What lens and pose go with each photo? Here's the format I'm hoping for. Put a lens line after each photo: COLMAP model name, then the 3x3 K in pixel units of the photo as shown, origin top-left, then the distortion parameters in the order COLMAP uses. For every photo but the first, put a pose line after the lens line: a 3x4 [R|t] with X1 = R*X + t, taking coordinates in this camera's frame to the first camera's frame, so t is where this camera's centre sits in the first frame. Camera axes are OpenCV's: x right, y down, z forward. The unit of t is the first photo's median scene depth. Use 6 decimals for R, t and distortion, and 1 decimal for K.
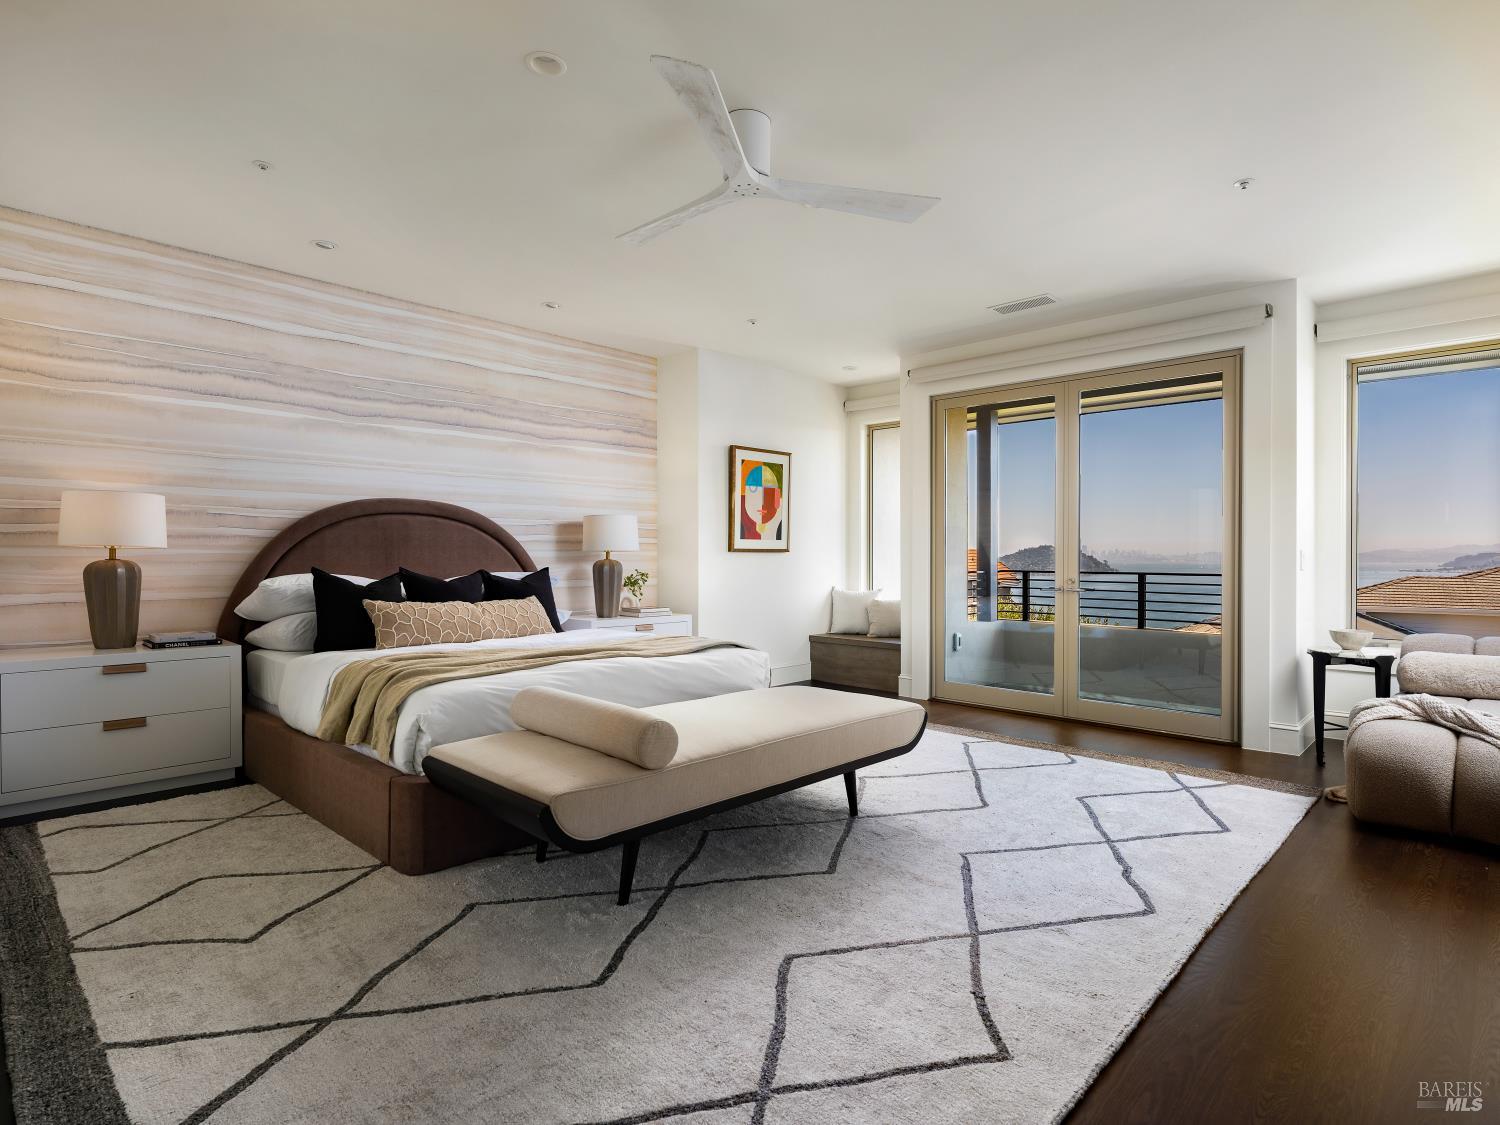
lens RADIAL K [[783.6, 0, 754.3], [0, 783.6, 558.9], [0, 0, 1]] dist [-0.002139, -0.000602]
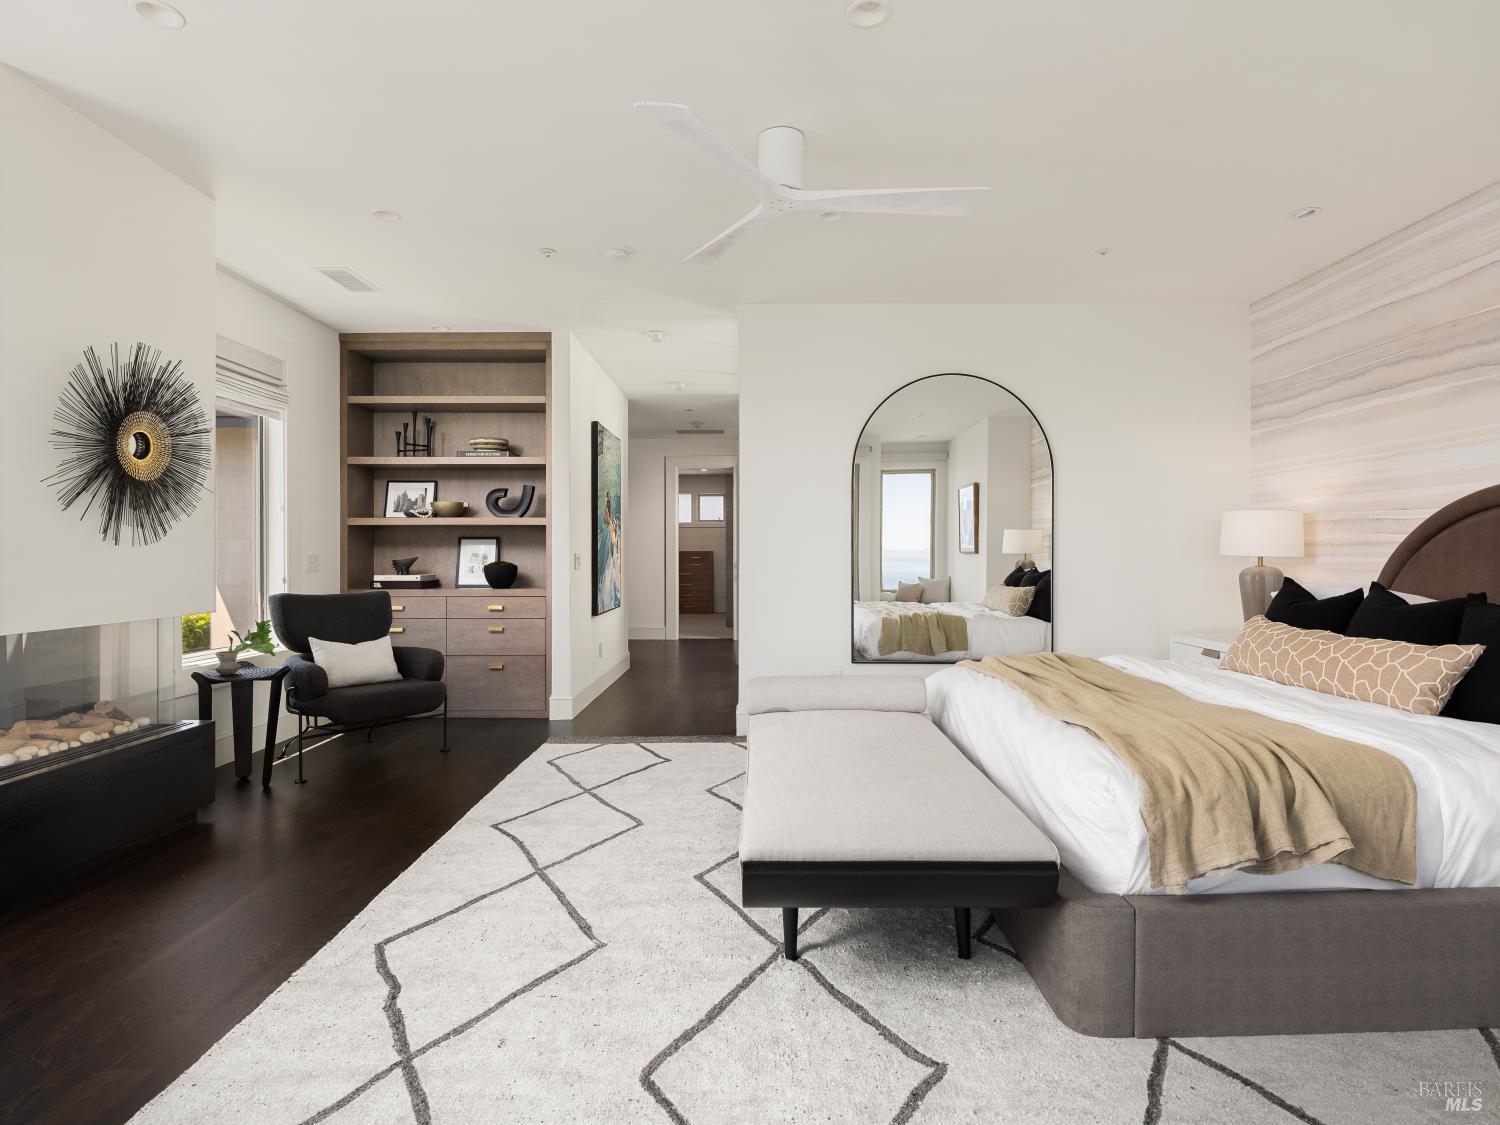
lens RADIAL K [[783.6, 0, 755.0], [0, 783.6, 556.3], [0, 0, 1]] dist [-0.002139, -0.000602]
pose [[-0.722844, -0.000651, -0.691011, 0.502192], [-0.007345, 0.999950, 0.006742, -0.015241], [0.690972, 0.009949, -0.722813, 1.199558]]
